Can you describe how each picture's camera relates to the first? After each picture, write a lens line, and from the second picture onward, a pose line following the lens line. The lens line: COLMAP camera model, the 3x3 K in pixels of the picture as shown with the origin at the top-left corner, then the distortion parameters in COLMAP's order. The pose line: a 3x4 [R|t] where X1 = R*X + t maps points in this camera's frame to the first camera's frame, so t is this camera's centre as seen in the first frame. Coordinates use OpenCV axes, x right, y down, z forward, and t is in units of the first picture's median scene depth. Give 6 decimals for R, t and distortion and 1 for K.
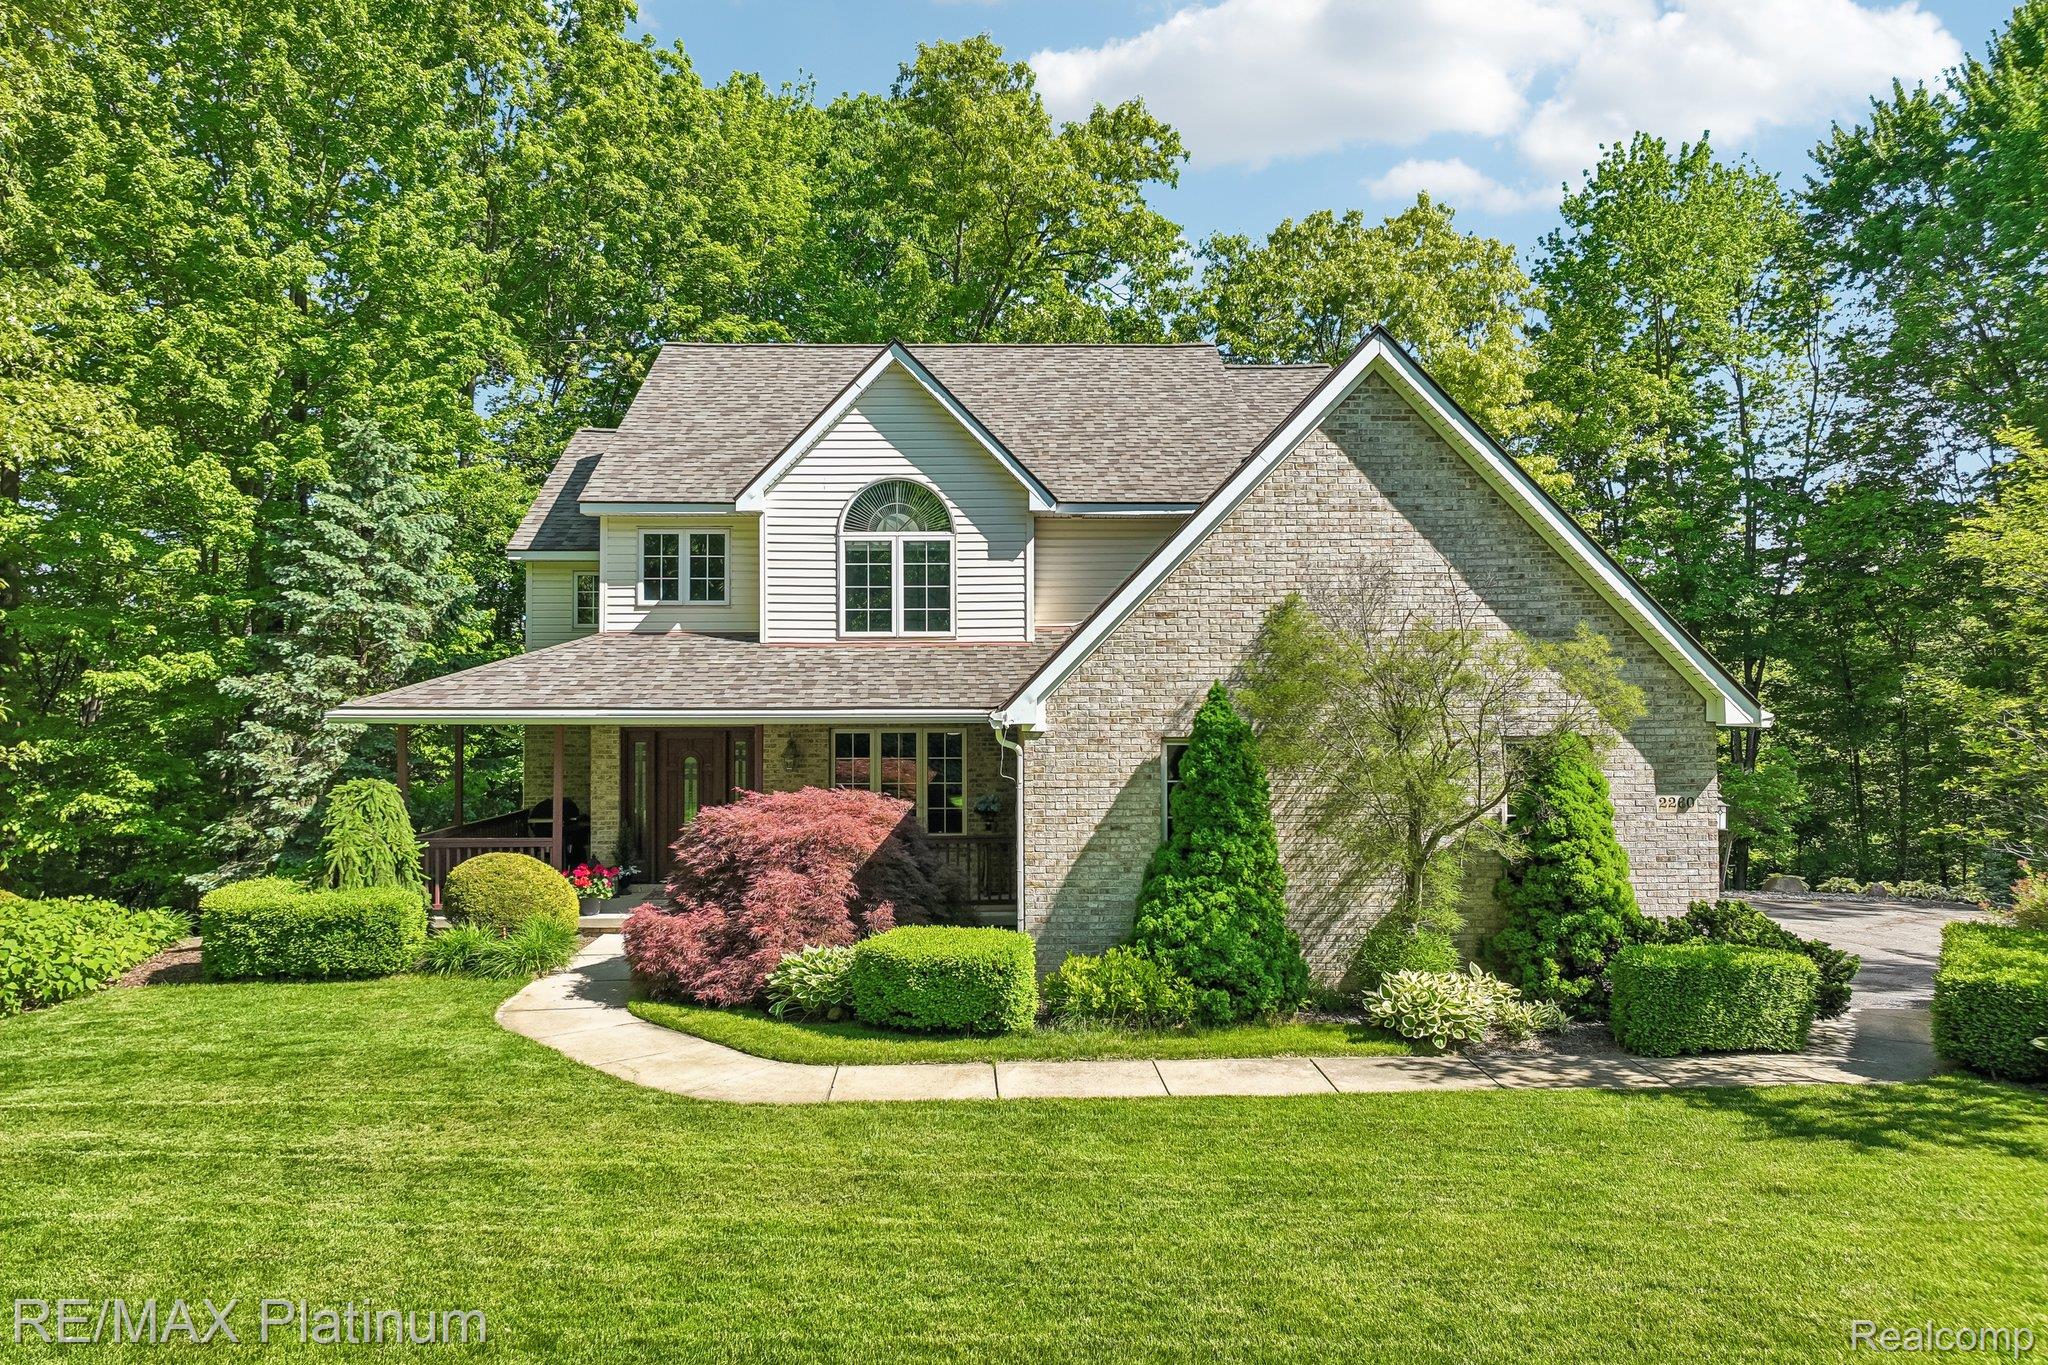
lens RADIAL K [[1394.1, 0, 1018.2], [0, 1394.1, 688.9], [0, 0, 1]] dist [0.002763, 0.008237]
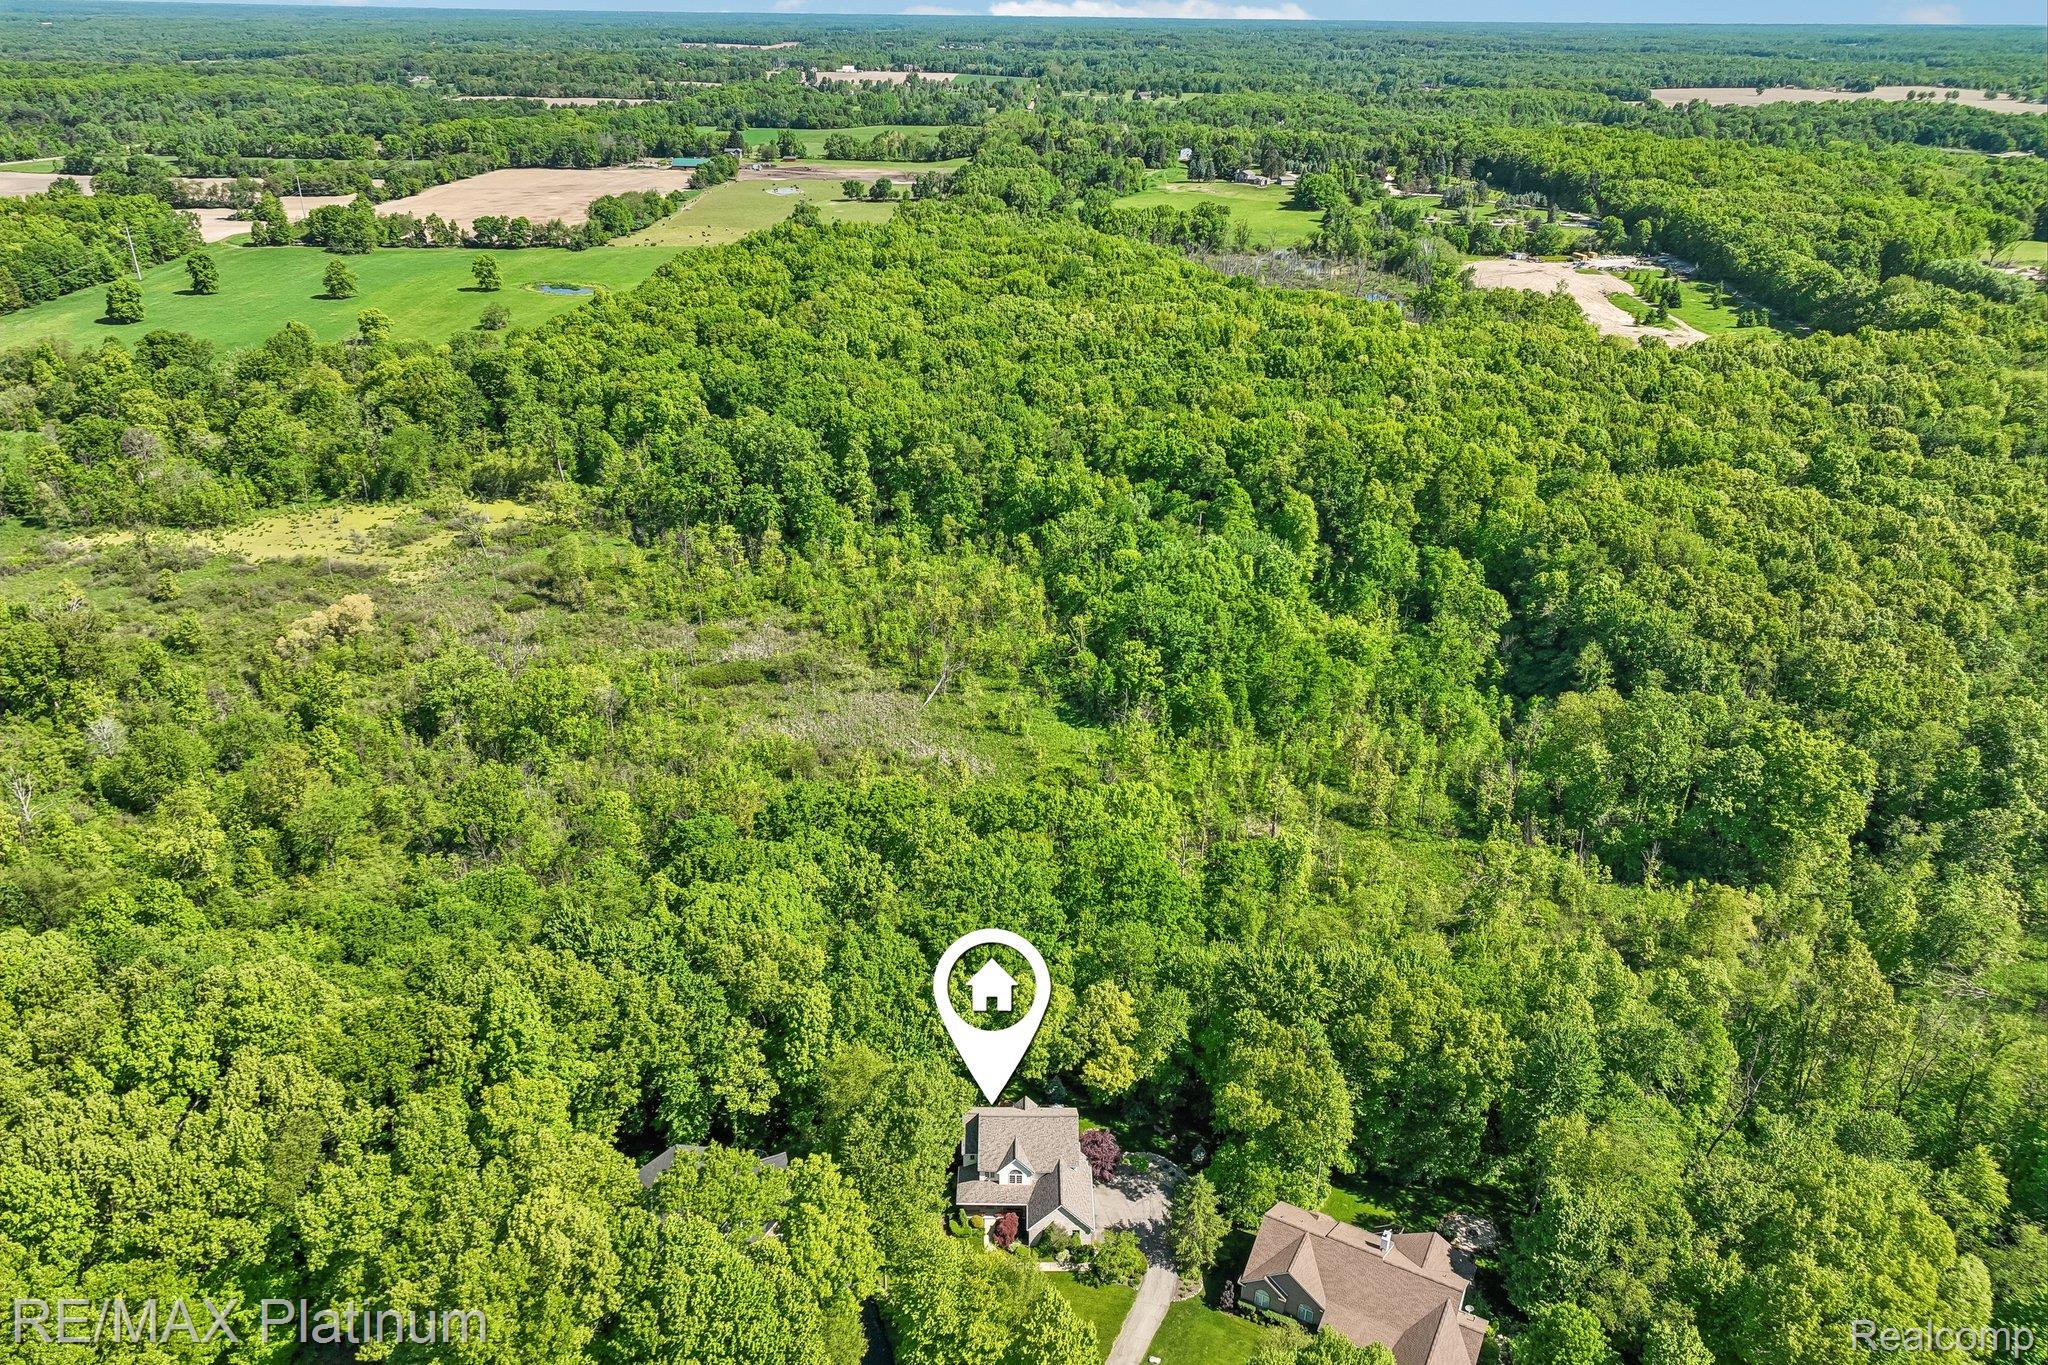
lens RADIAL K [[1394.1, 0, 1018.2], [0, 1394.1, 688.9], [0, 0, 1]] dist [0.002763, 0.008237]
pose [[0.933544, 0.090716, 0.346795, -3.240137], [-0.033044, 0.985107, -0.168737, -1.556308], [-0.356937, 0.146064, 0.922638, -7.155059]]
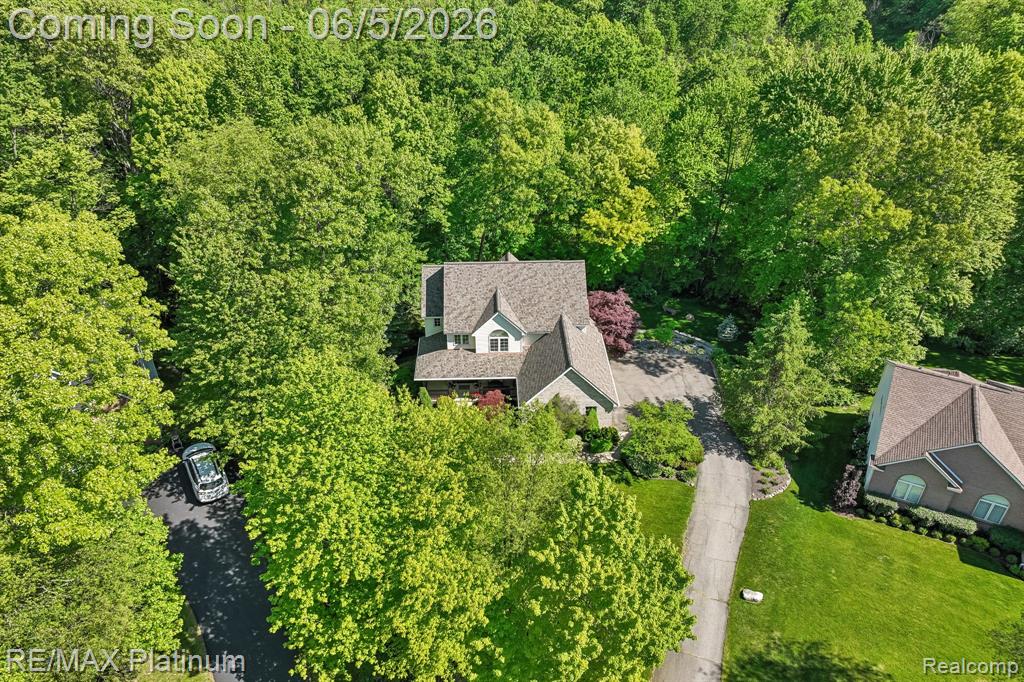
lens RADIAL K [[697.1, 0, 509.1], [0, 697.1, 344.2], [0, 0, 1]] dist [0.002763, 0.008237]
pose [[0.924741, 0.003559, 0.380581, -1.156052], [-0.003695, 0.999993, -0.000373, -0.073739], [-0.380580, -0.001062, 0.924747, -1.712153]]
